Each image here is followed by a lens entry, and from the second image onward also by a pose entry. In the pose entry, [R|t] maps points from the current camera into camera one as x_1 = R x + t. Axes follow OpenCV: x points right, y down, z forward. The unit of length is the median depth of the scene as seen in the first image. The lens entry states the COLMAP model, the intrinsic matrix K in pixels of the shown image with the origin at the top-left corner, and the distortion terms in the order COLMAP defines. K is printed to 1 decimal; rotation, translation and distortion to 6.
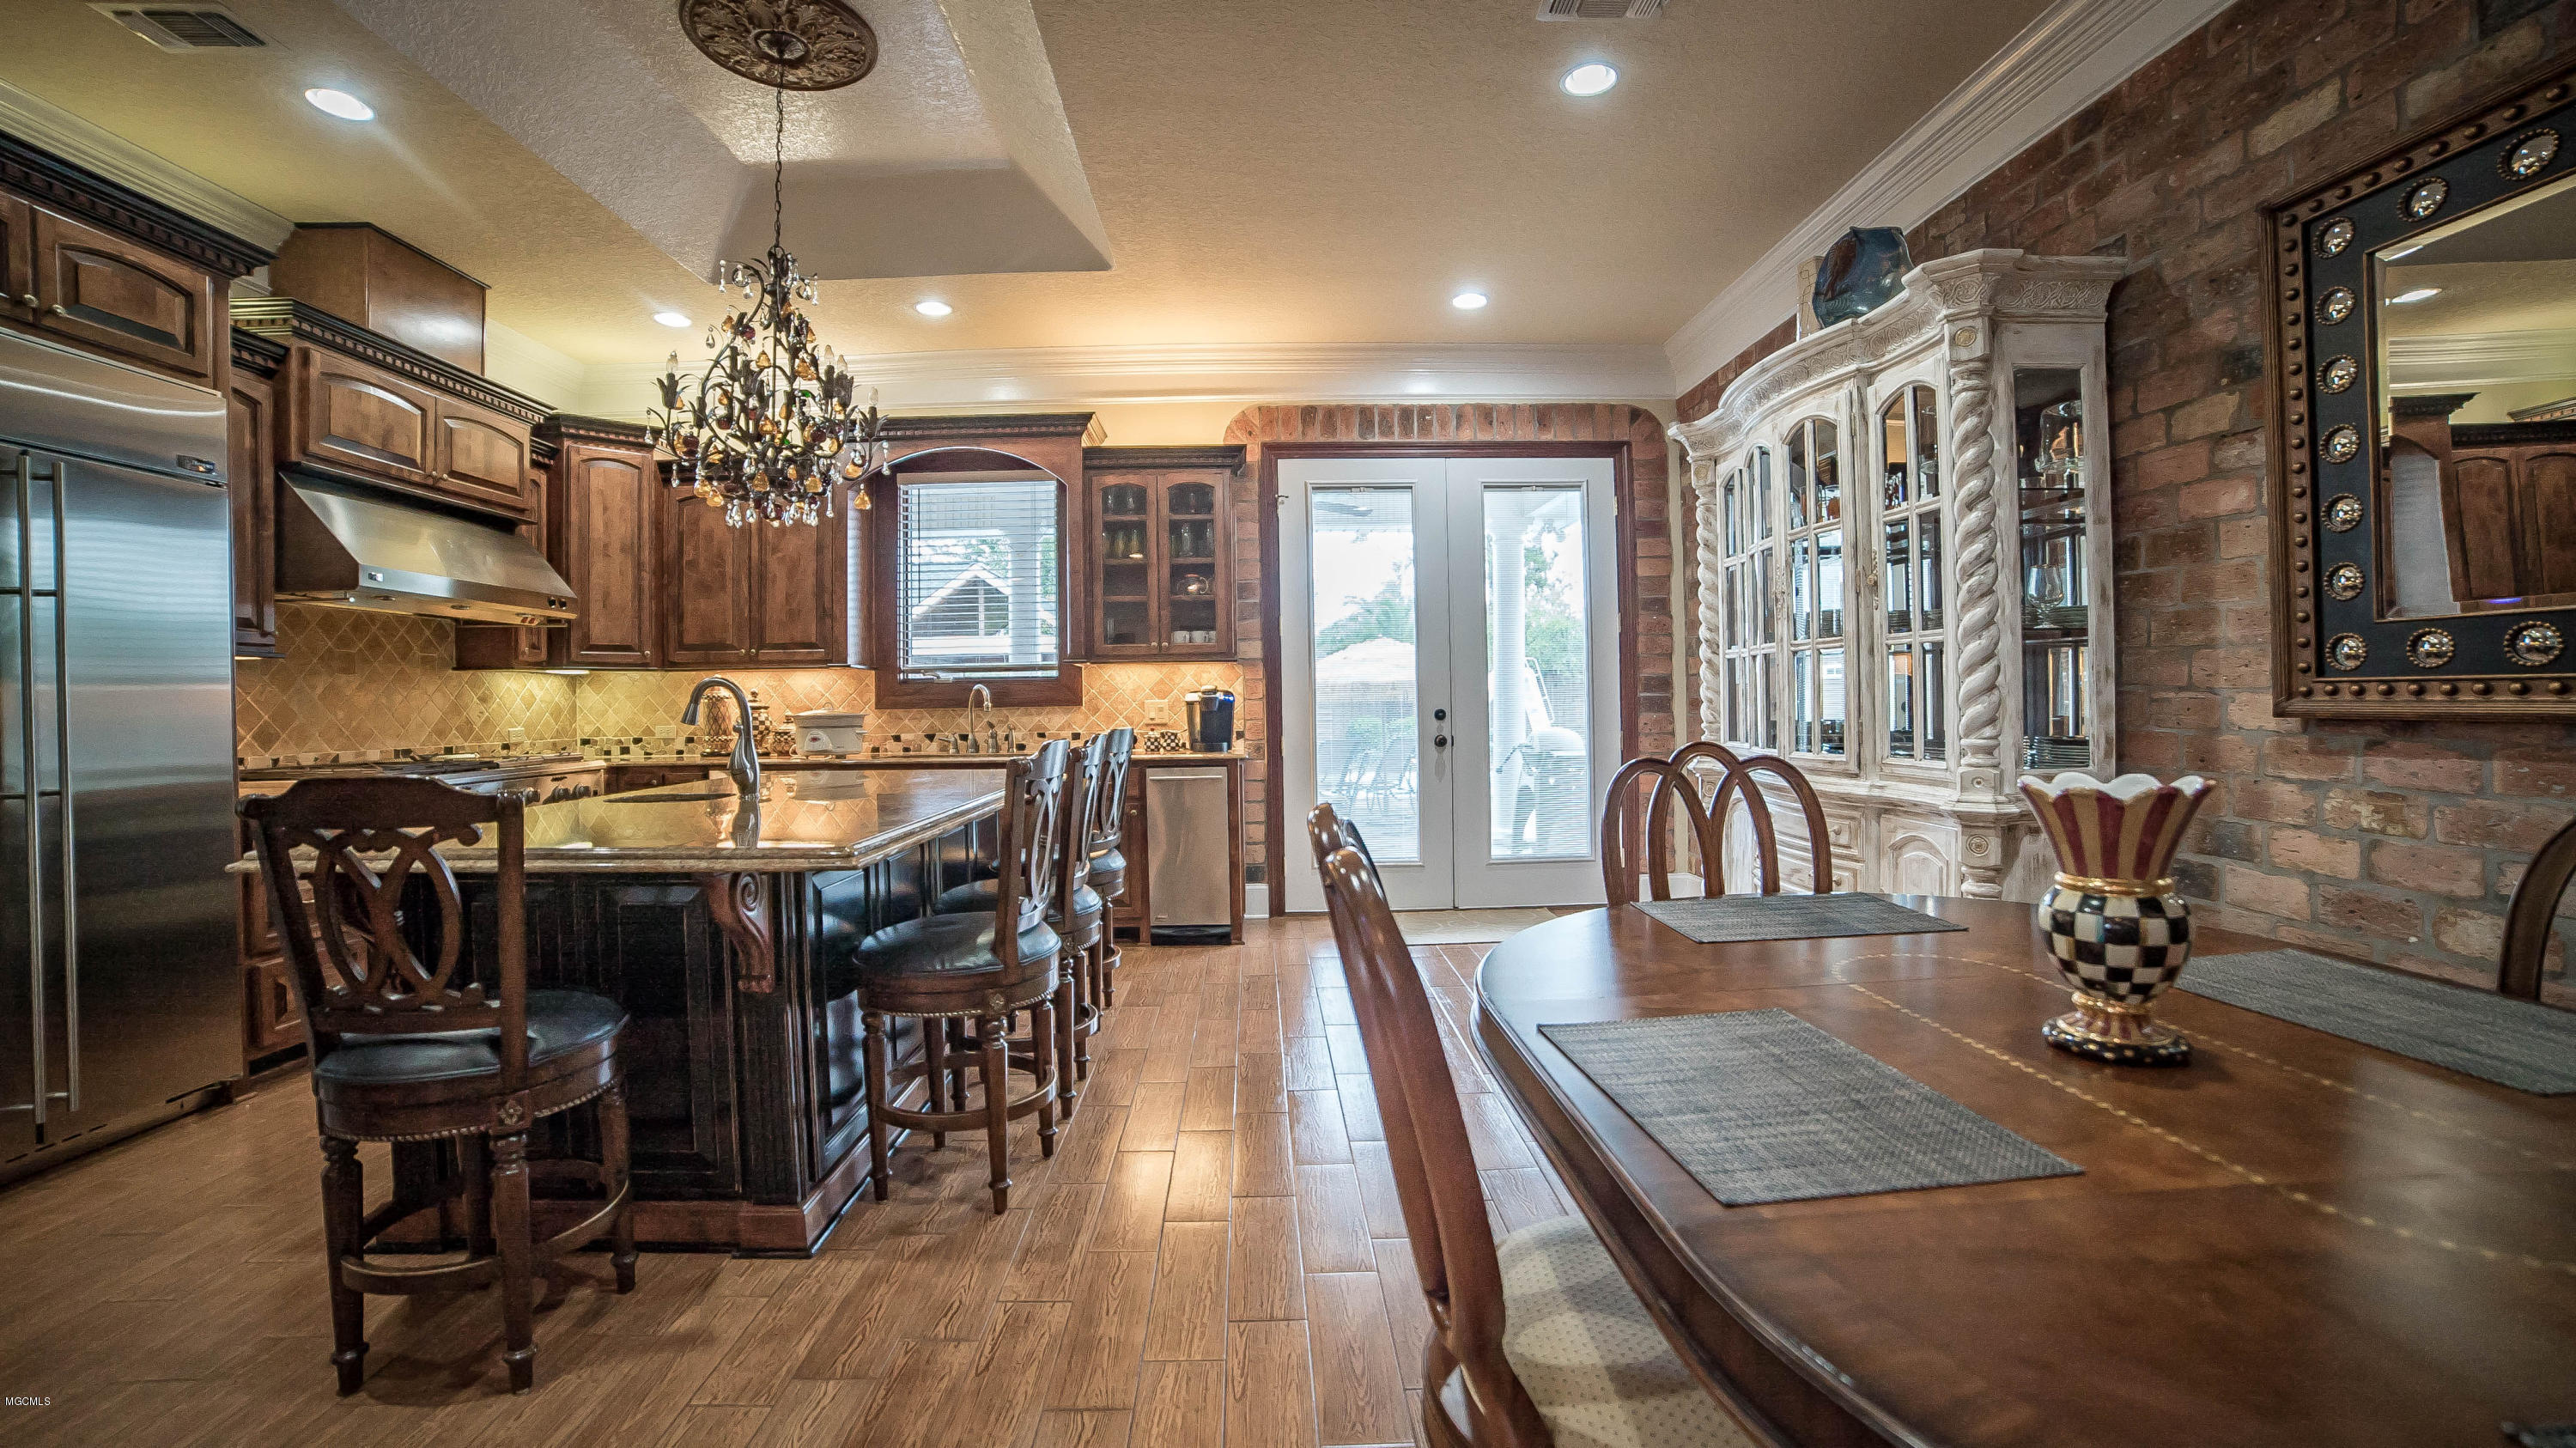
lens RADIAL K [[1052.1, 0, 1258.1], [0, 1052.1, 704.9], [0, 0, 1]] dist [-0.099872, 0.035517]
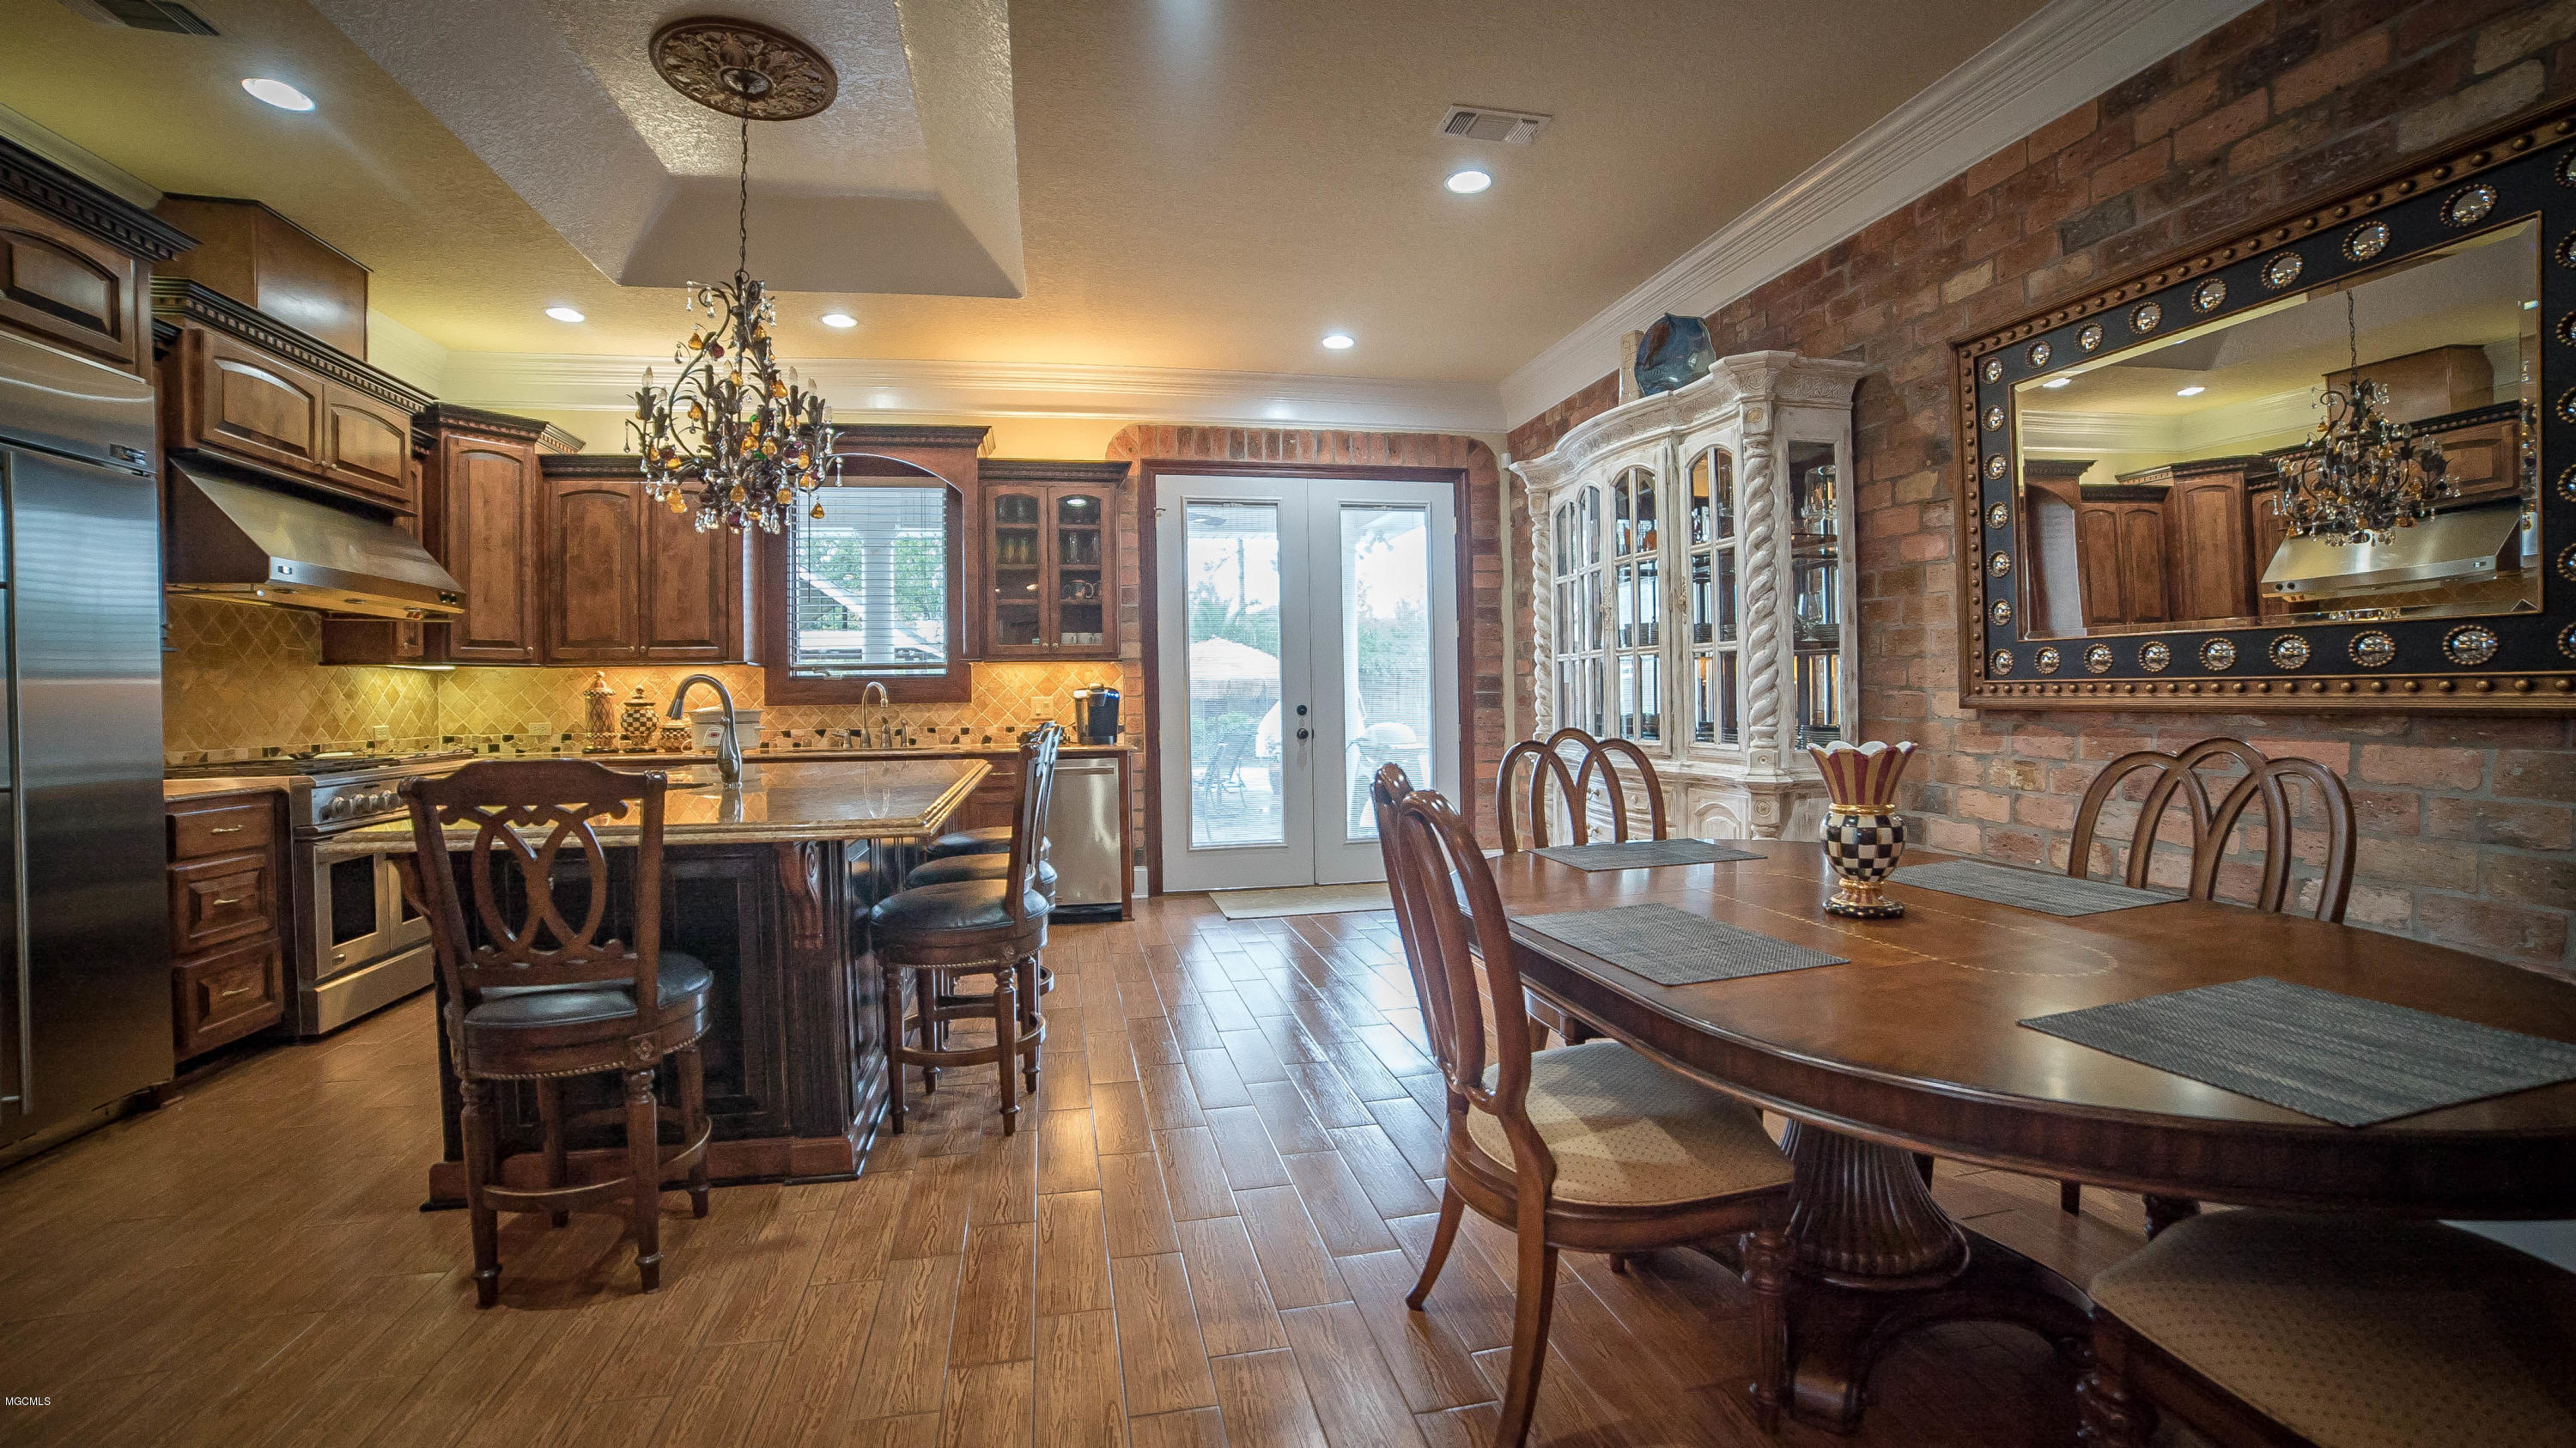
lens RADIAL K [[1052.1, 0, 1258.1], [0, 1052.1, 704.9], [0, 0, 1]] dist [-0.099872, 0.035517]
pose [[0.982906, -0.000627, 0.184105, -0.113287], [0.000309, 0.999998, 0.001755, 0.002562], [-0.184106, -0.001669, 0.982905, -0.122690]]
